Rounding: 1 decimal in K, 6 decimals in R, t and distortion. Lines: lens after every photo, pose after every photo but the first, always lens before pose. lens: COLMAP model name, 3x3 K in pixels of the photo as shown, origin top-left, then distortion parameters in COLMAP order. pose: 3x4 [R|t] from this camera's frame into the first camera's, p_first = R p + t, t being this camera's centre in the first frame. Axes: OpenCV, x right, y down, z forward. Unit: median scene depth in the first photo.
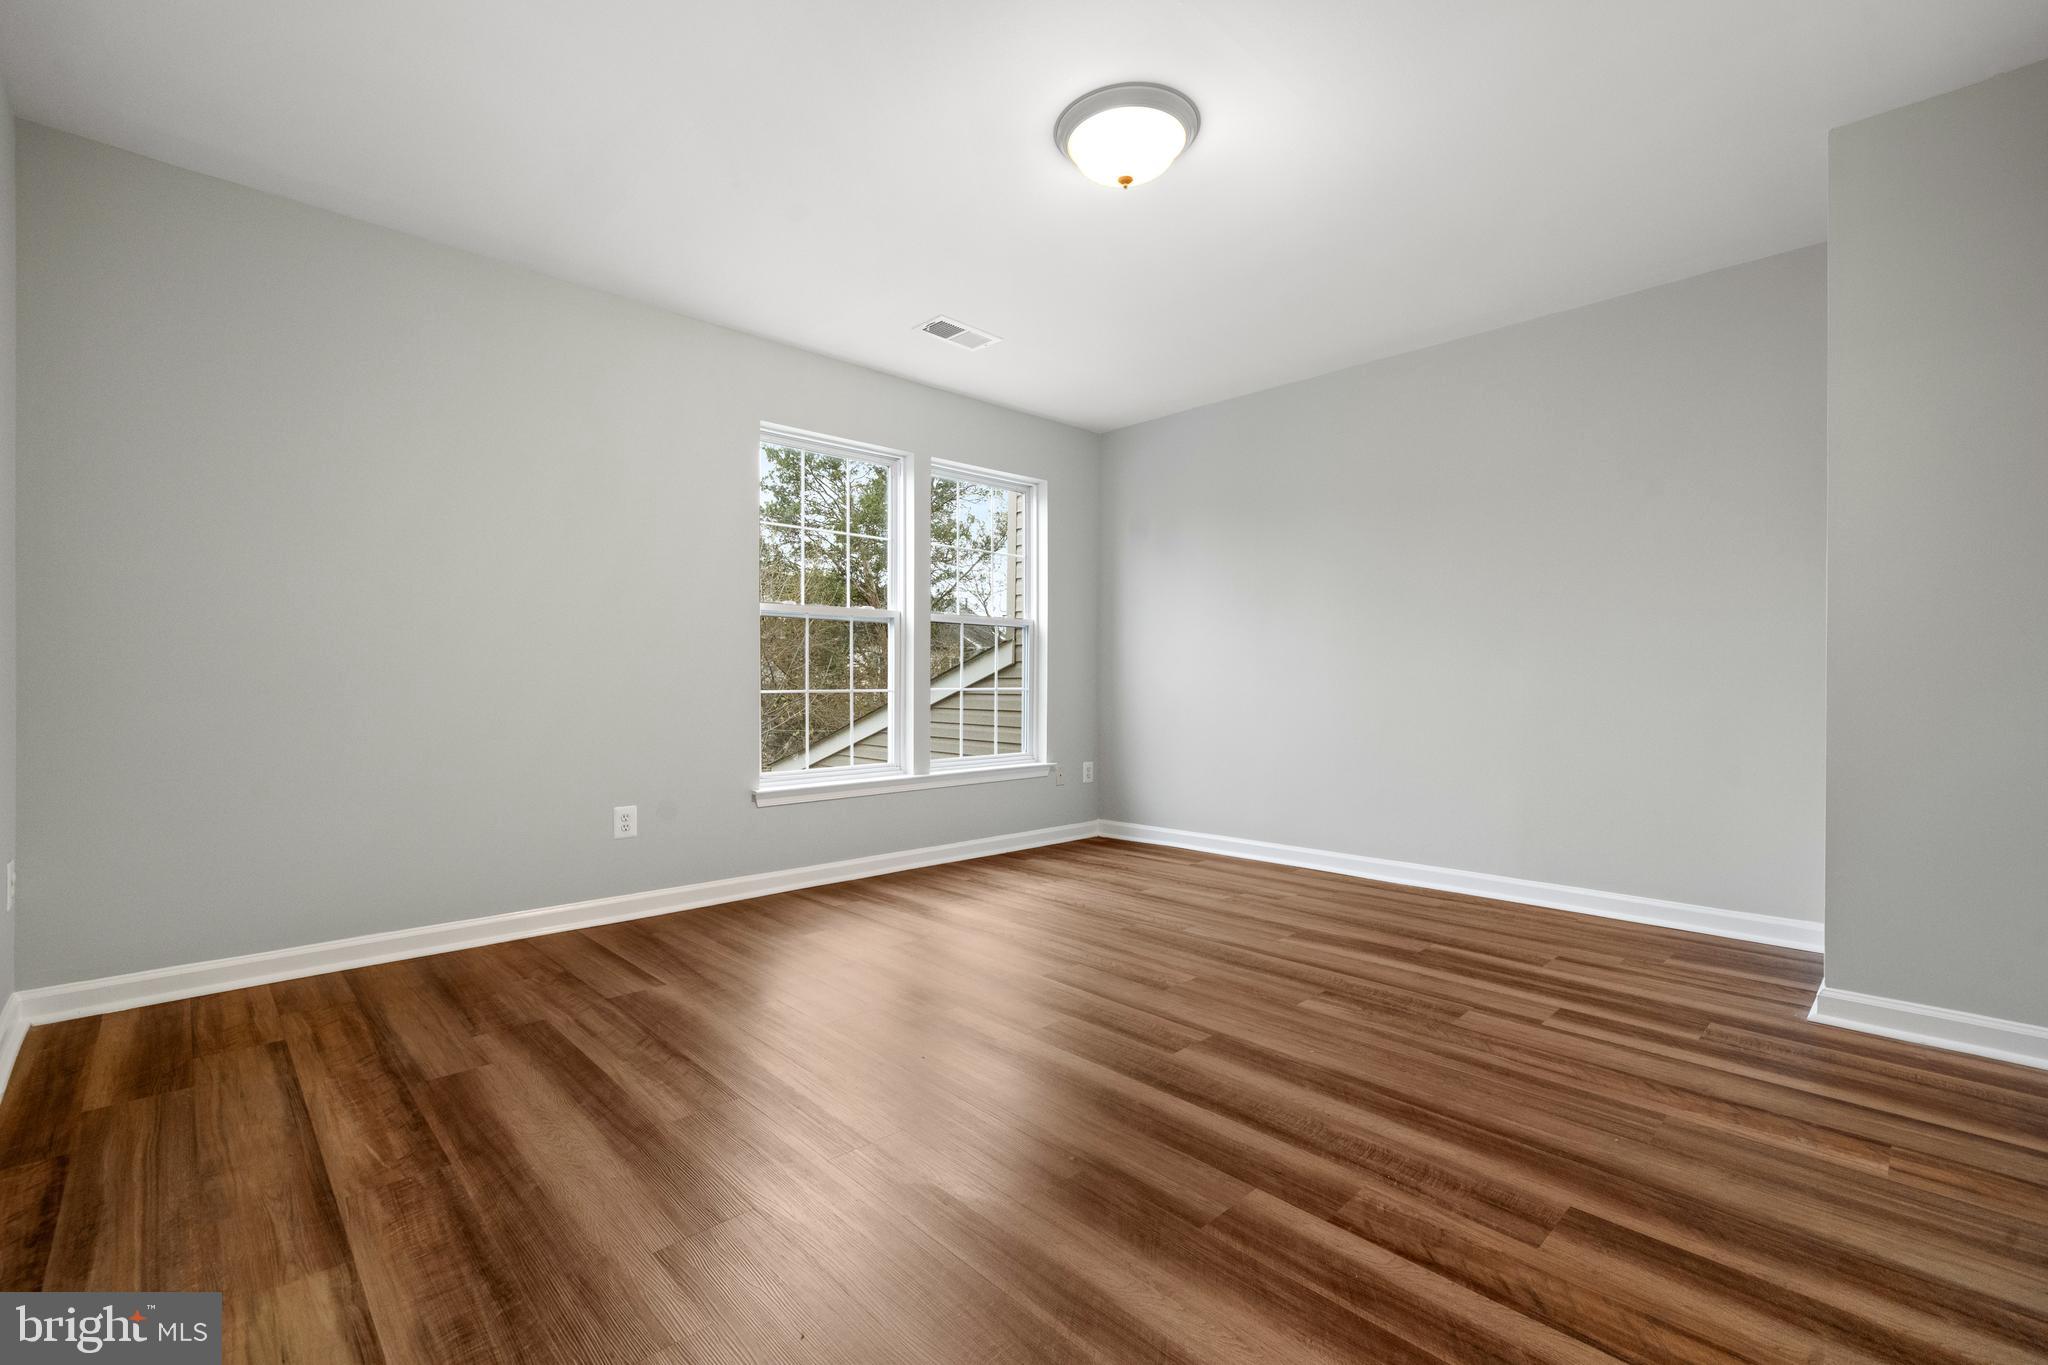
lens RADIAL K [[887.6, 0, 1024.4], [0, 887.6, 690.2], [0, 0, 1]] dist [-0.011624, 0.000101]
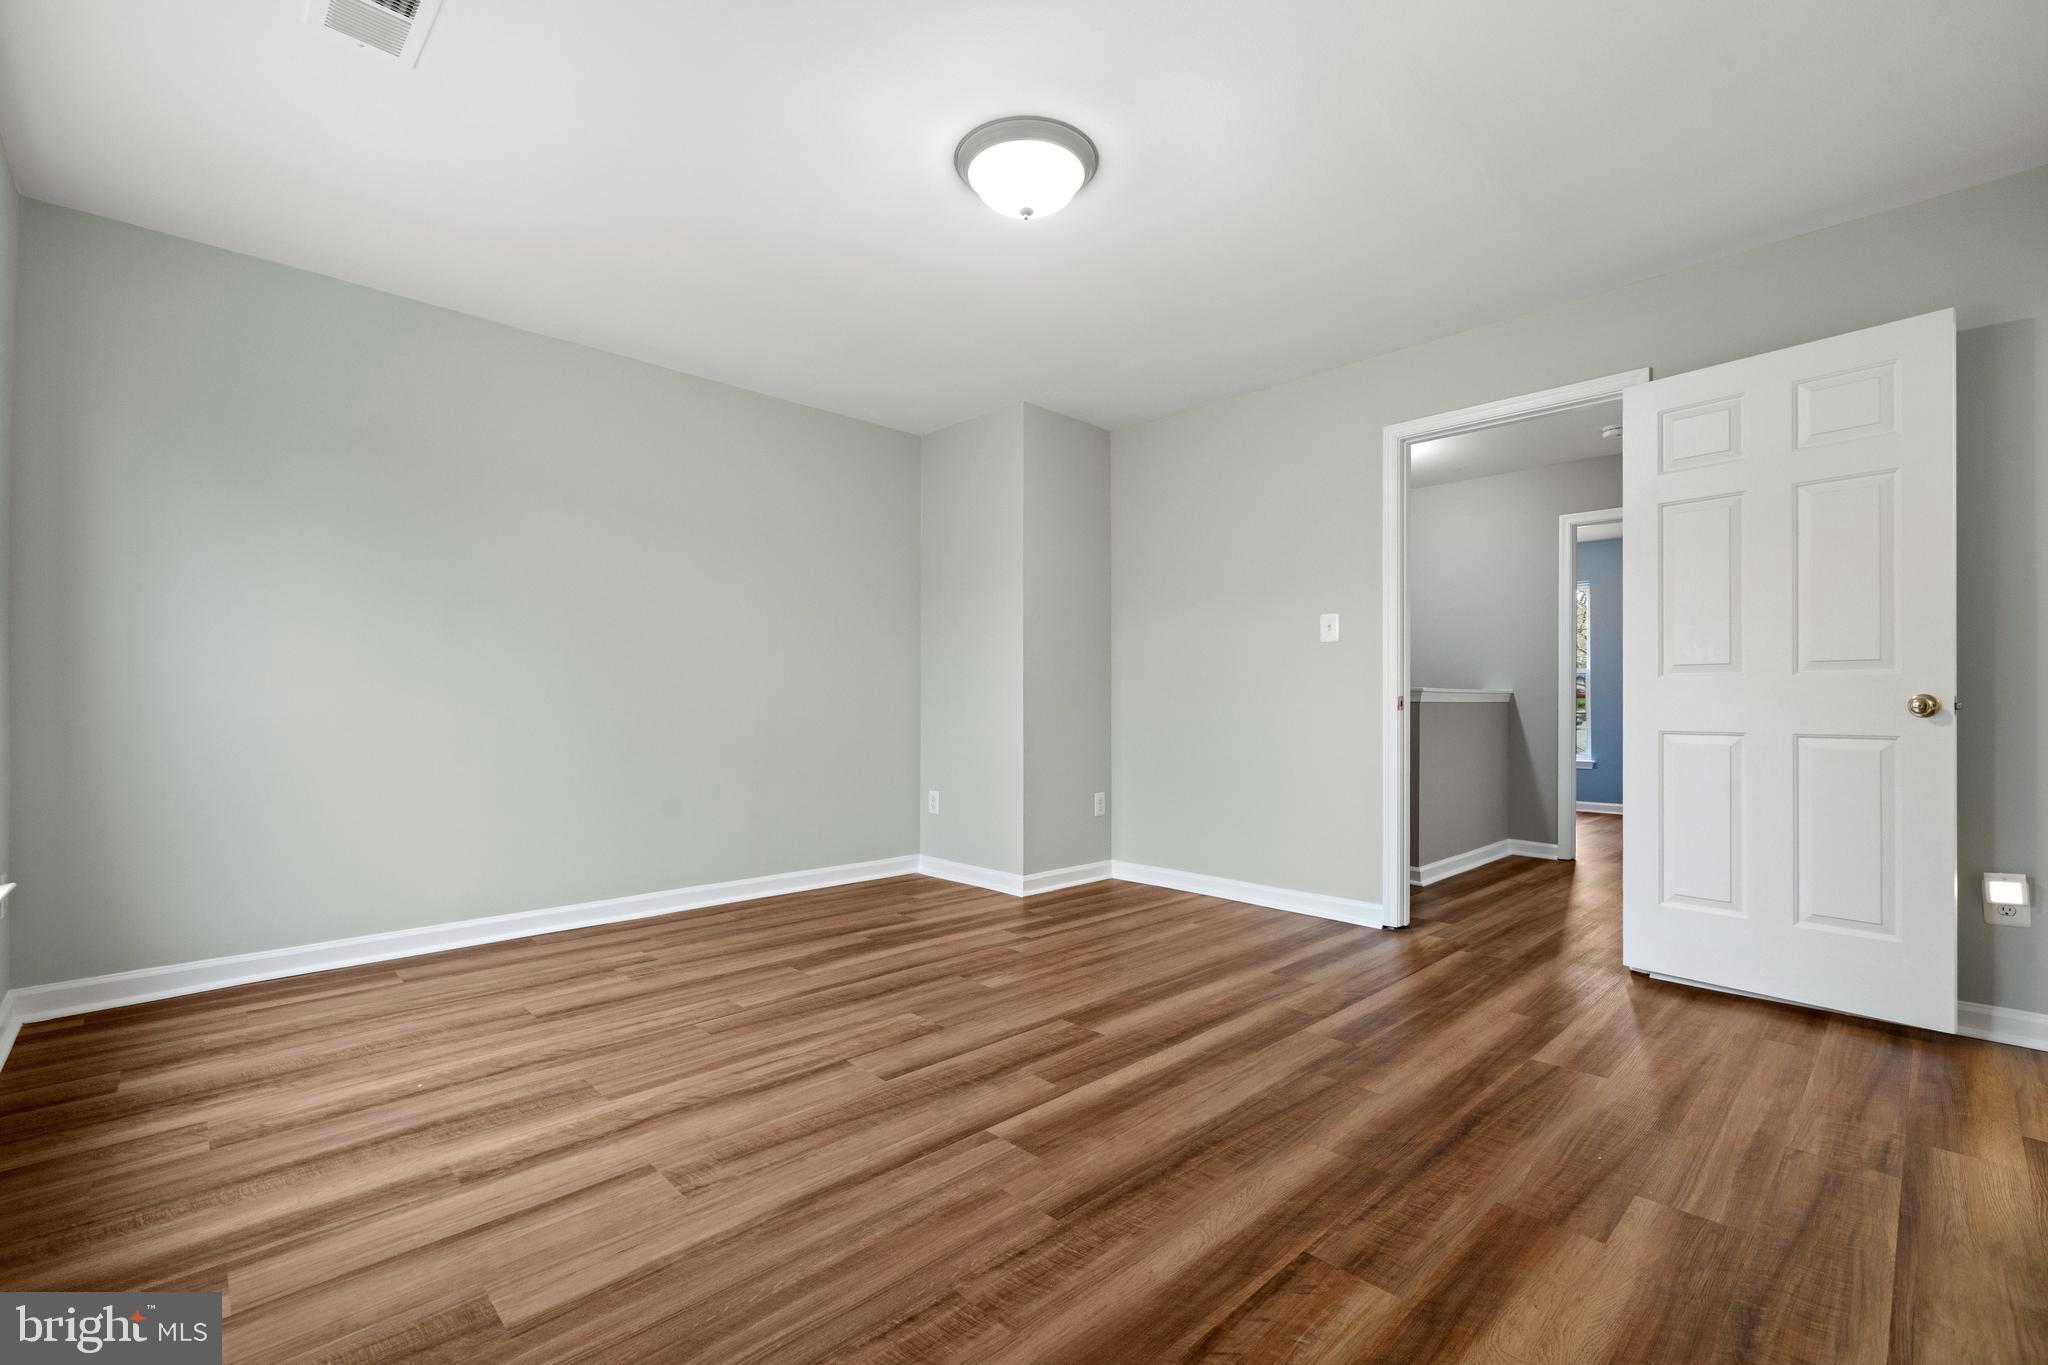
lens RADIAL K [[887.6, 0, 1030.8], [0, 887.6, 690.8], [0, 0, 1]] dist [-0.011624, 0.000101]
pose [[0.000666, 0.008520, 0.999963, -0.790873], [0.011153, 0.999901, -0.008527, -0.014339], [-0.999938, 0.011158, 0.000571, 0.895922]]
